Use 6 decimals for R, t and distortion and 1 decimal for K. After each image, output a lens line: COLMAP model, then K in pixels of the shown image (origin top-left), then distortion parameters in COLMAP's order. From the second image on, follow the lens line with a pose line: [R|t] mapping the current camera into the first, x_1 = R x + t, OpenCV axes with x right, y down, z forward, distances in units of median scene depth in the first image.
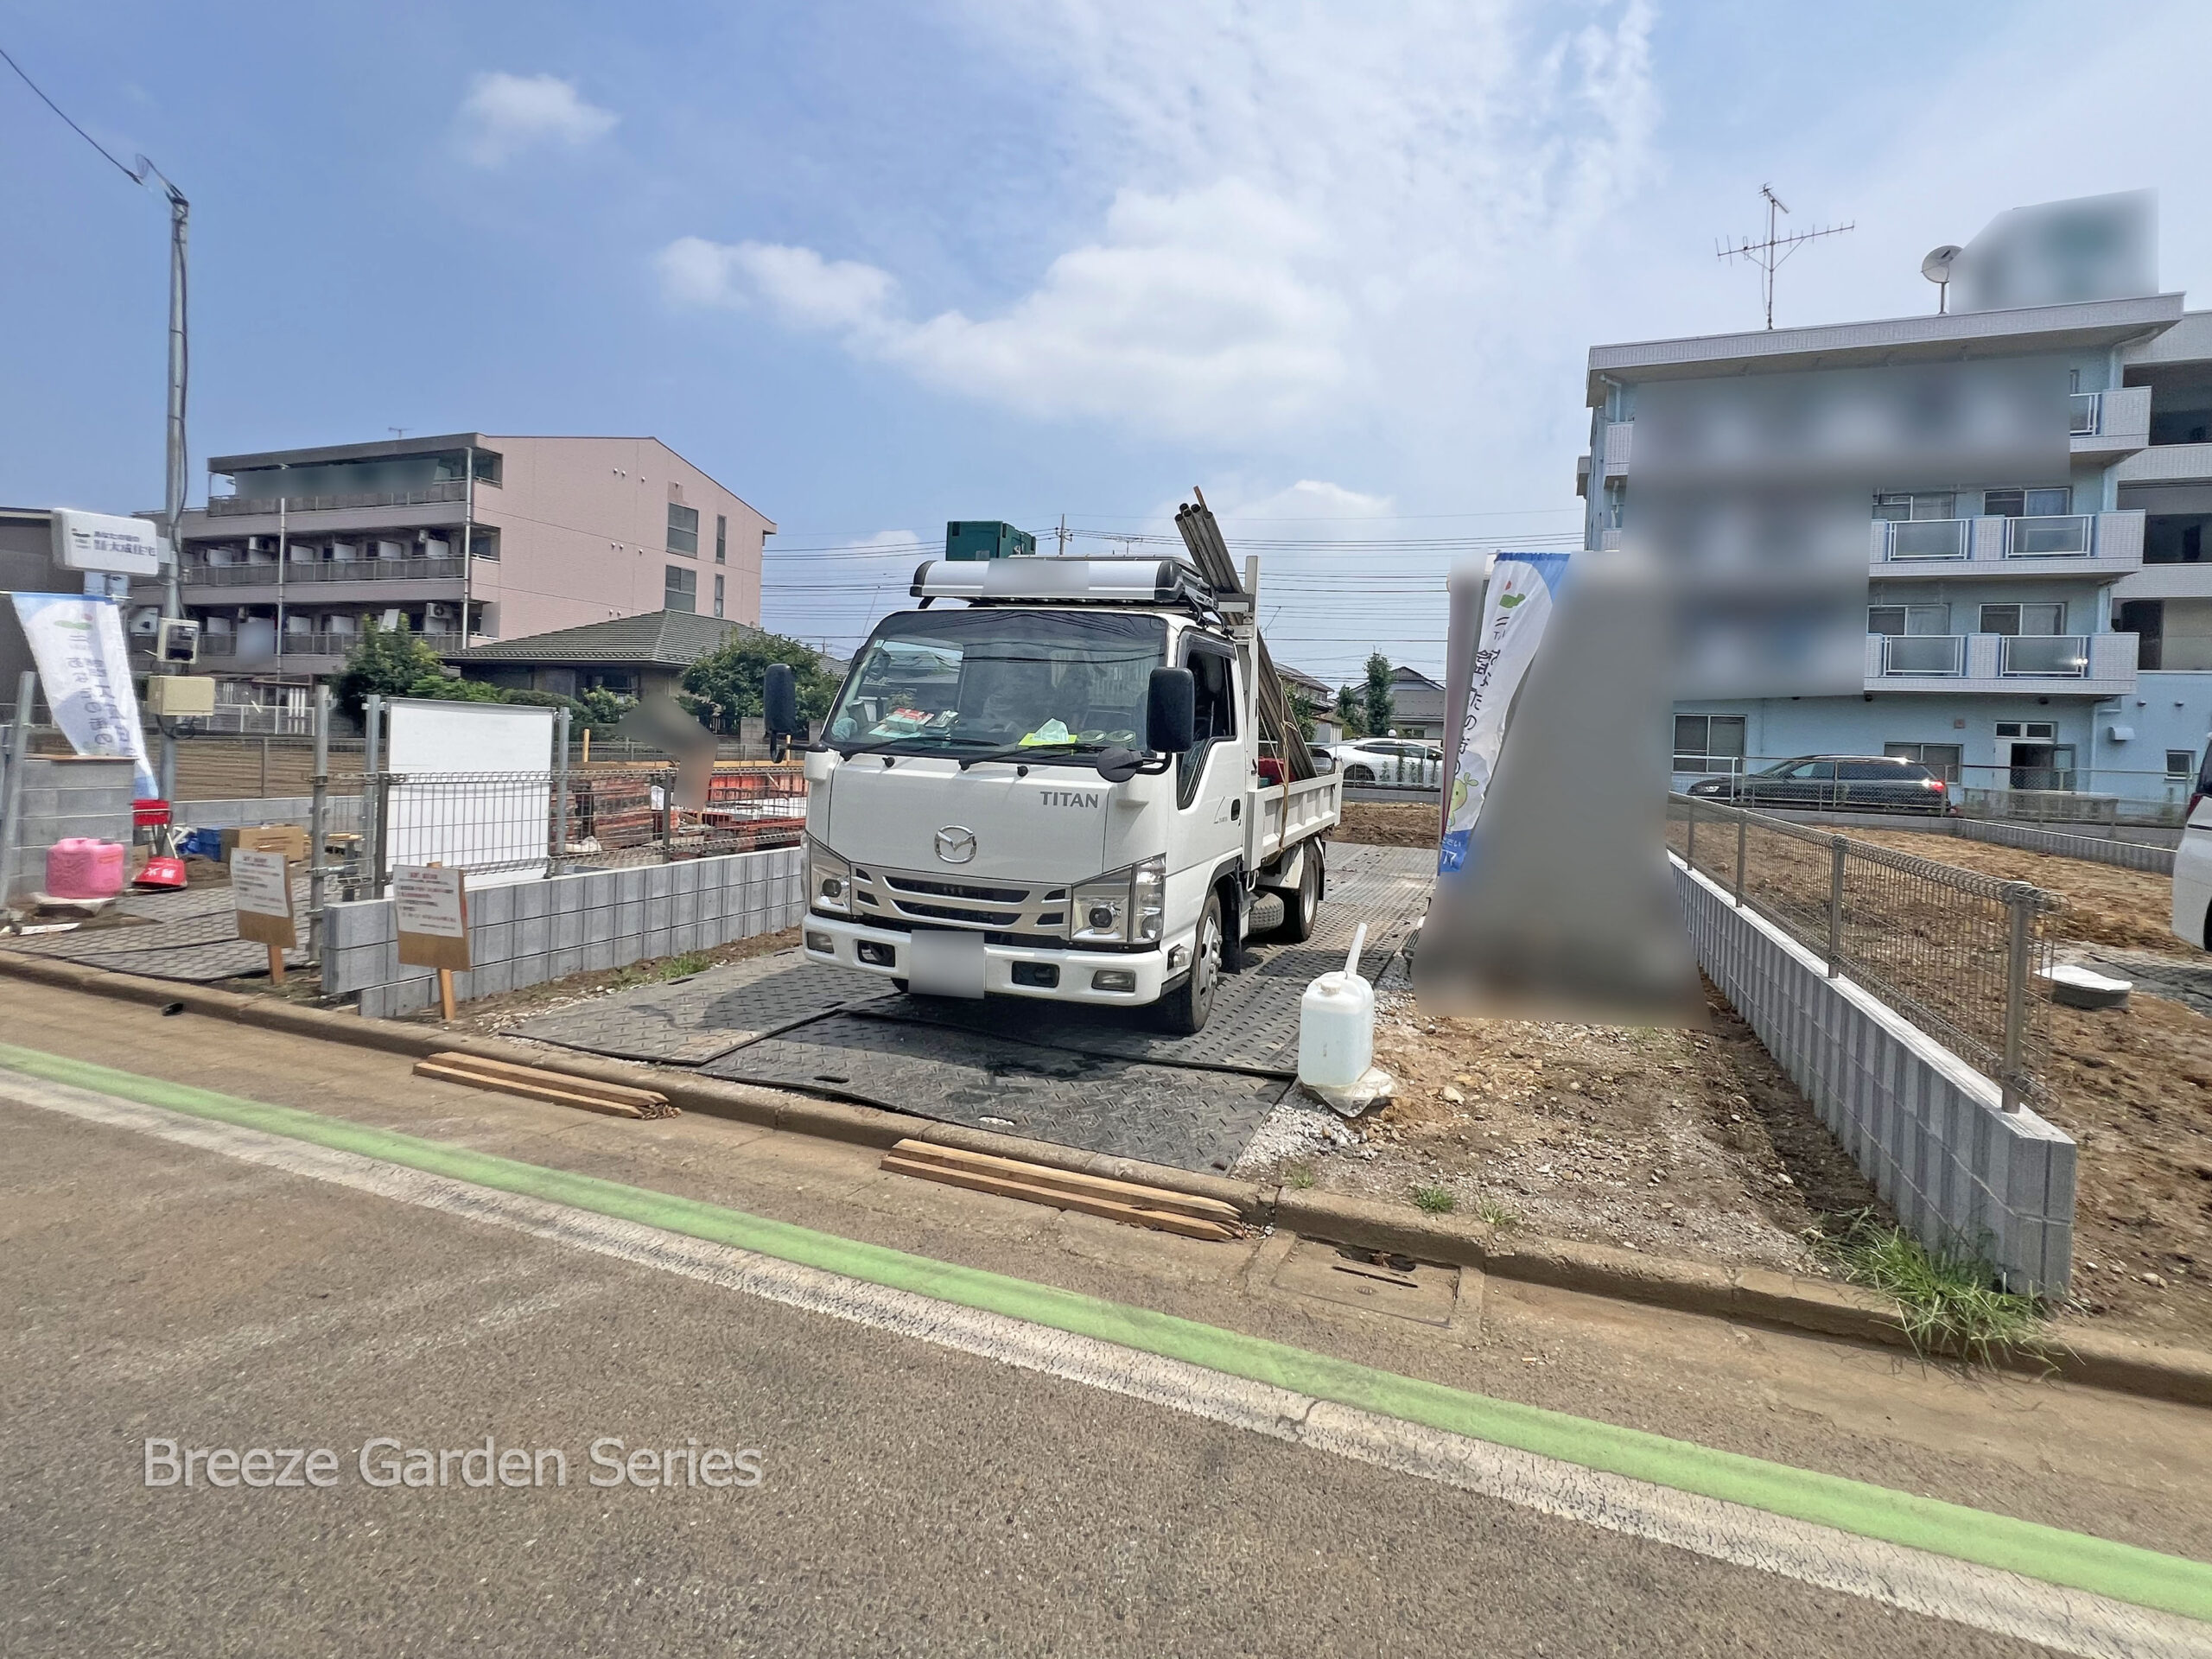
lens RADIAL K [[962.7, 0, 1144.0], [0, 962.7, 831.7], [0, 0, 1]] dist [-0.002298, 0.000468]
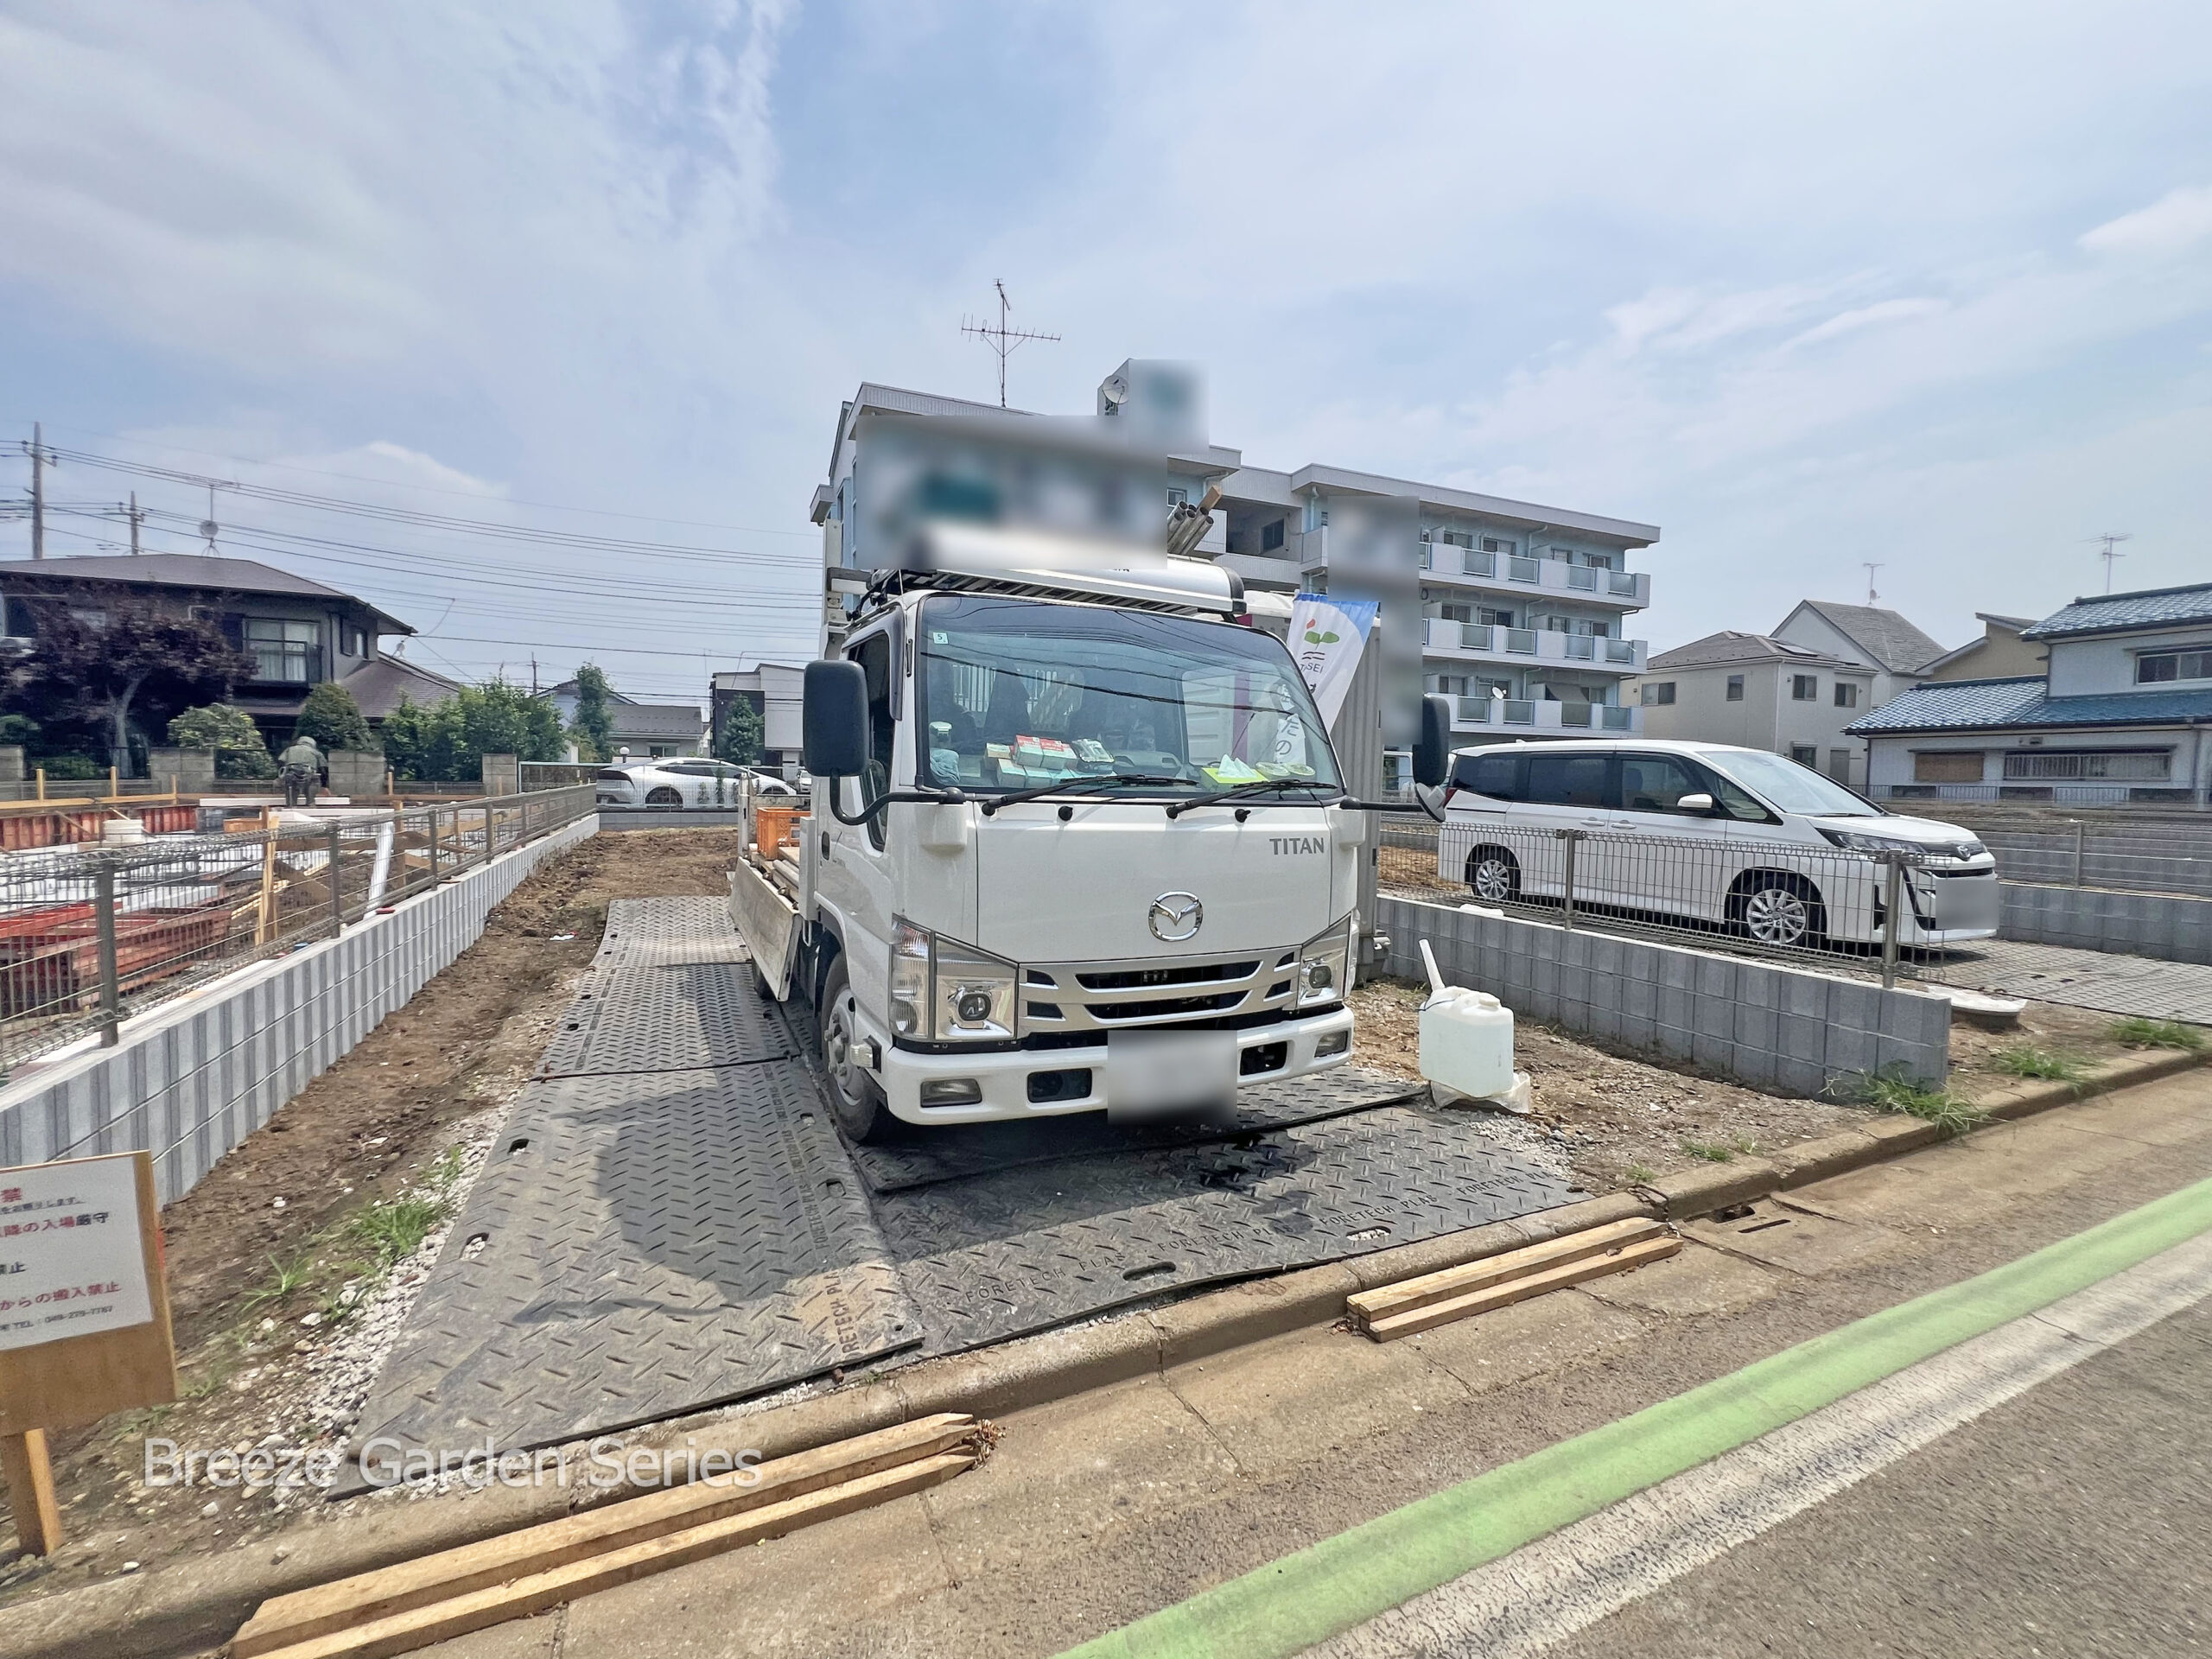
lens RADIAL K [[938.8, 0, 1110.1], [0, 938.8, 880.6], [0, 0, 1]] dist [-0.001659, 0.000345]
pose [[0.714808, -0.105442, 0.691326, -0.767728], [0.079707, 0.994410, 0.069253, -0.072854], [-0.694764, 0.005601, 0.719216, 0.514638]]
